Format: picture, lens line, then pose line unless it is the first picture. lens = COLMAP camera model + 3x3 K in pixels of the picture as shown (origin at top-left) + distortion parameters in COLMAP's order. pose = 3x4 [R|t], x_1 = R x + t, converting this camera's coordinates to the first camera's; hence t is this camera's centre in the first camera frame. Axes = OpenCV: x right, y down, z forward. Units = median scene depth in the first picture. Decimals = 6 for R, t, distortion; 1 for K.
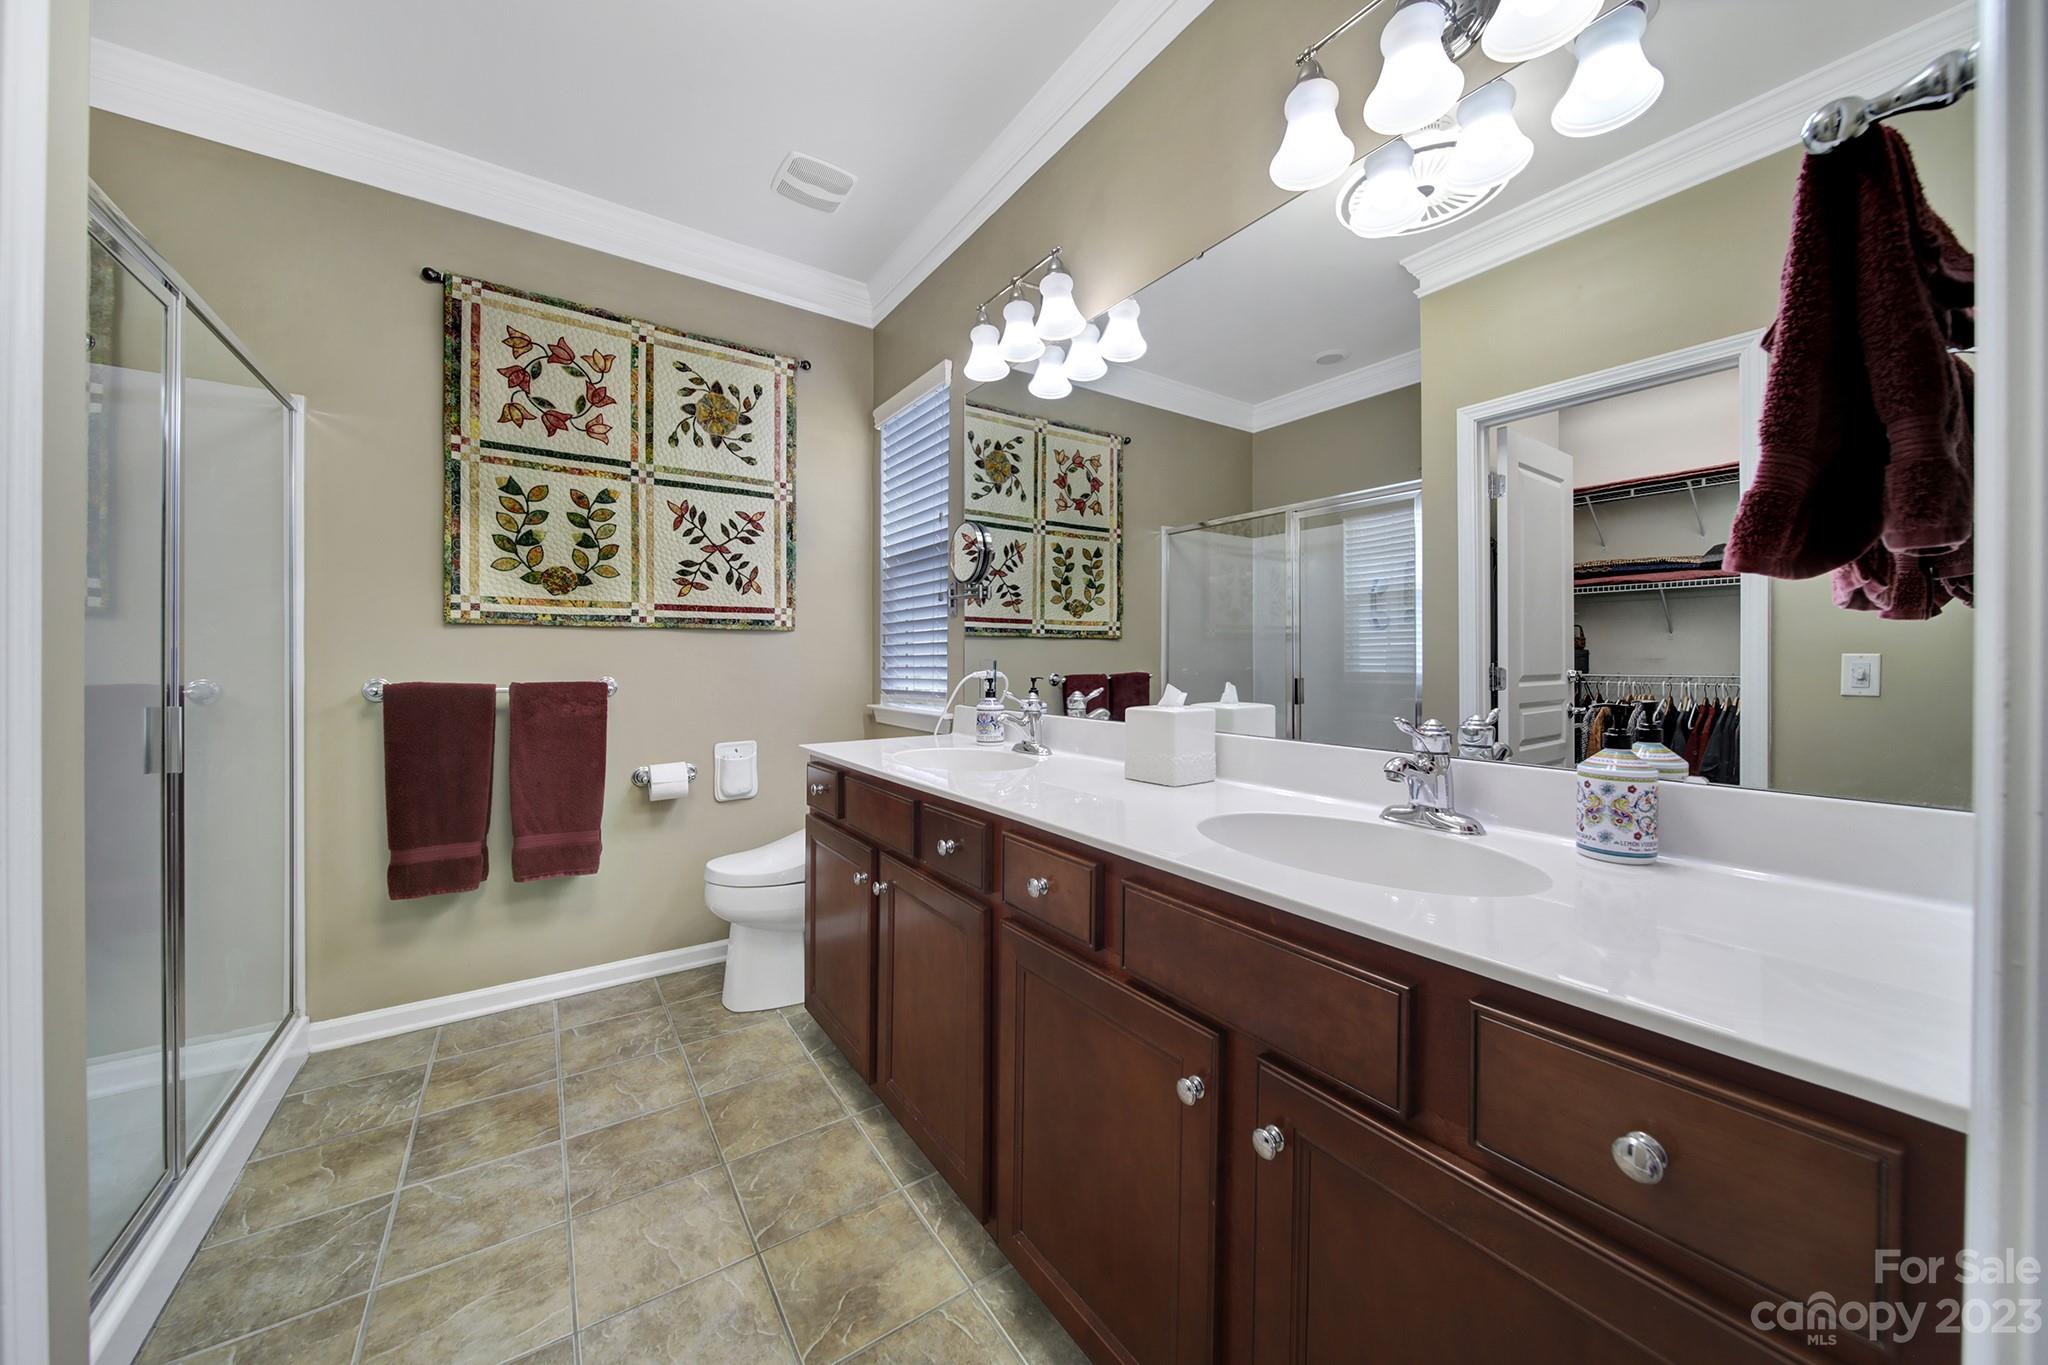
lens RADIAL K [[723.6, 0, 1019.1], [0, 723.6, 667.8], [0, 0, 1]] dist [-0.003254, -0.000751]
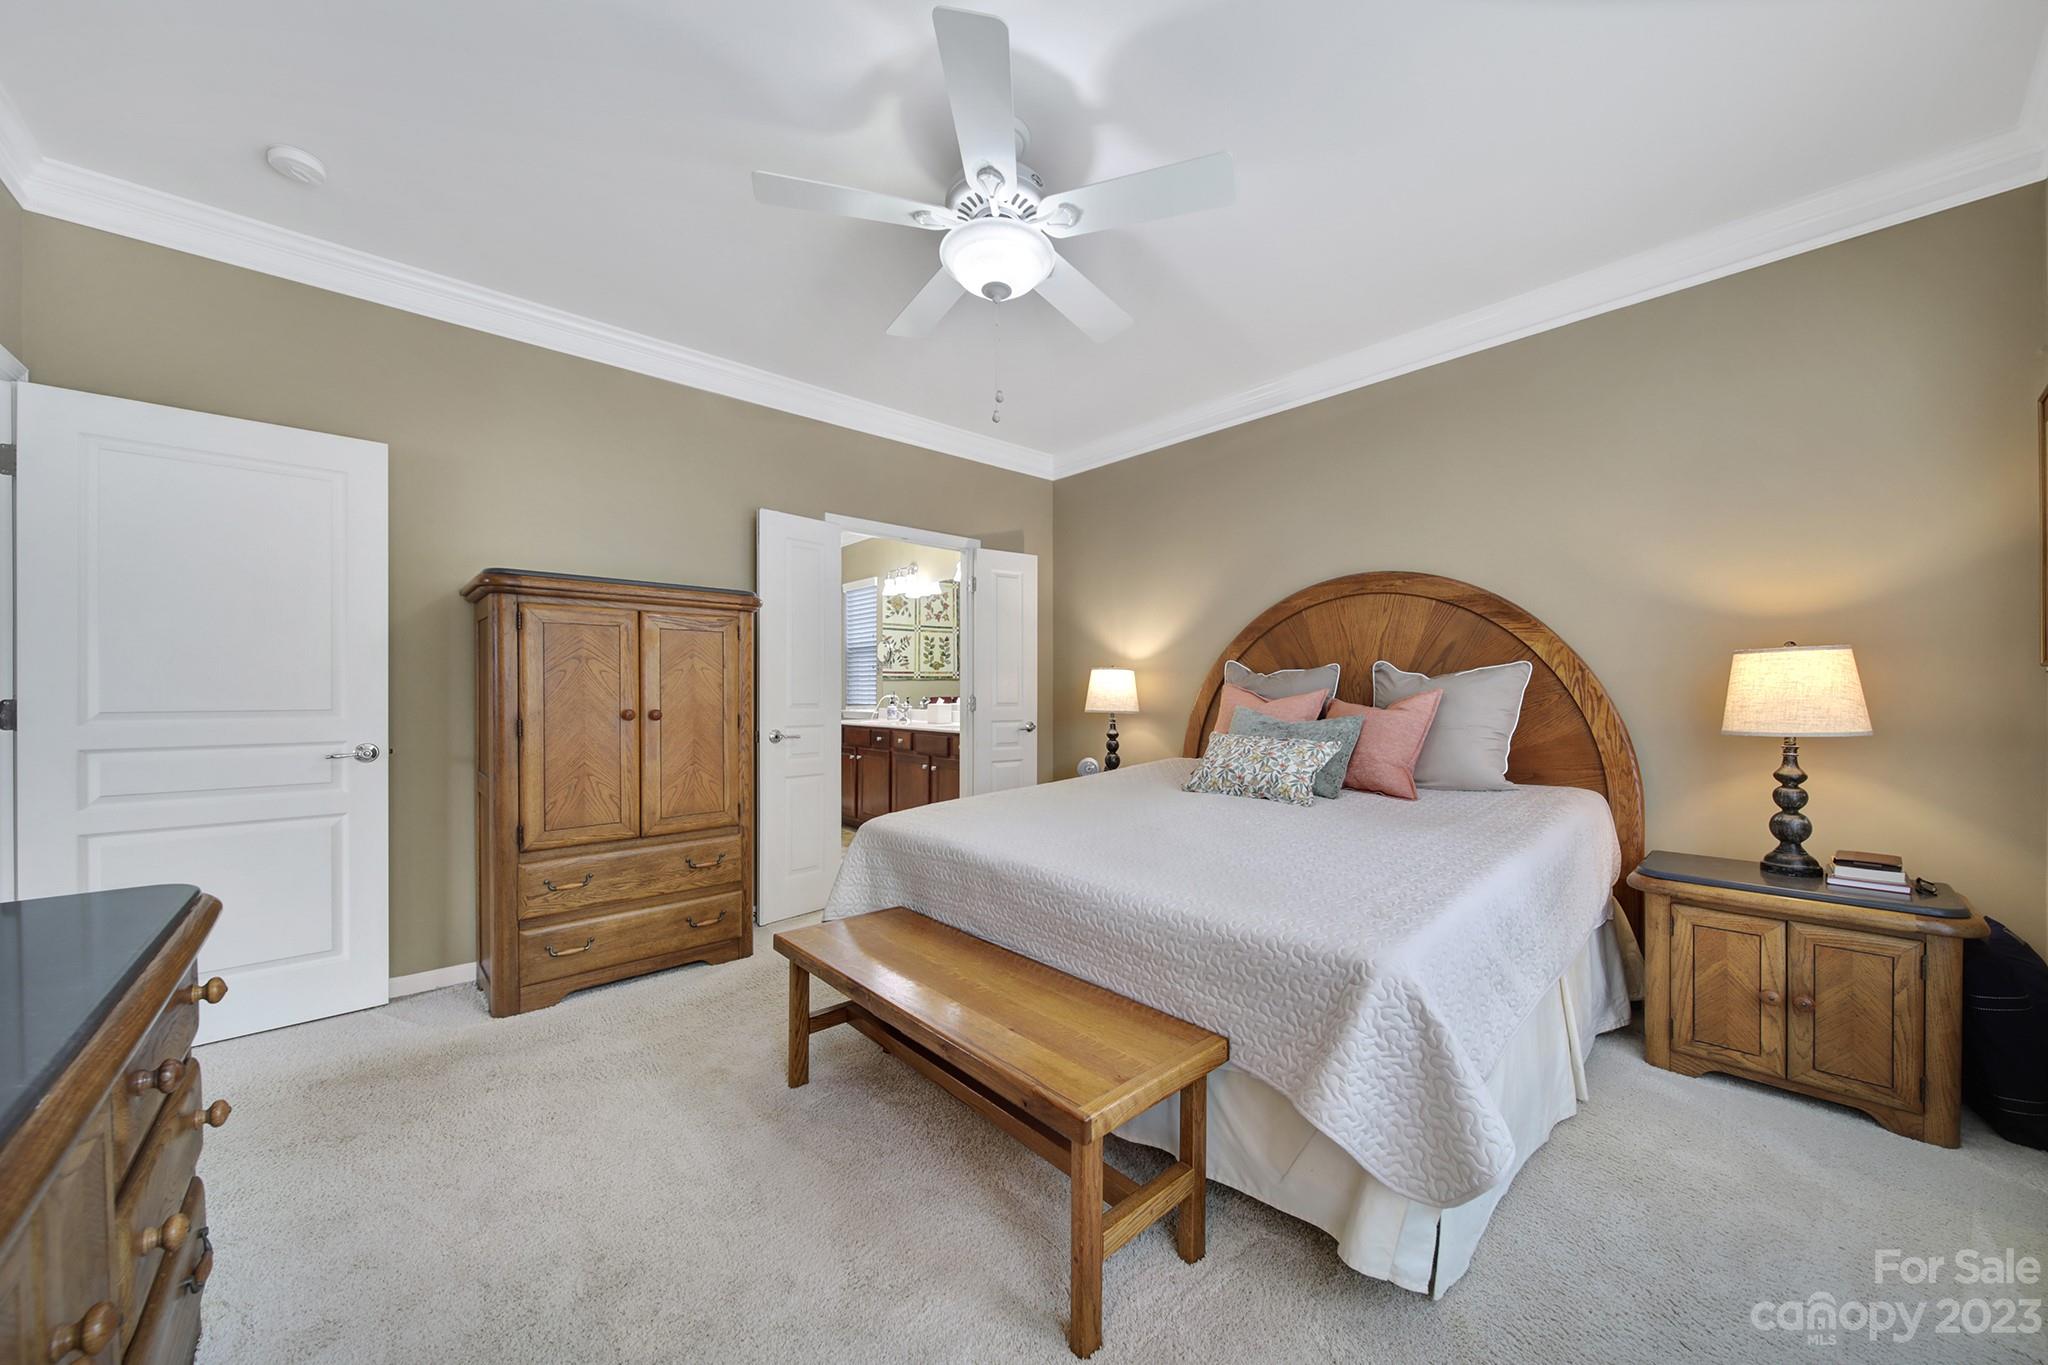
lens RADIAL K [[723.6, 0, 1029.3], [0, 723.6, 689.7], [0, 0, 1]] dist [-0.003254, -0.000751]
pose [[0.991606, -0.003629, 0.129242, 0.077932], [0.004697, 0.999957, -0.007961, 0.006055], [-0.129208, 0.008501, 0.991581, -1.162433]]
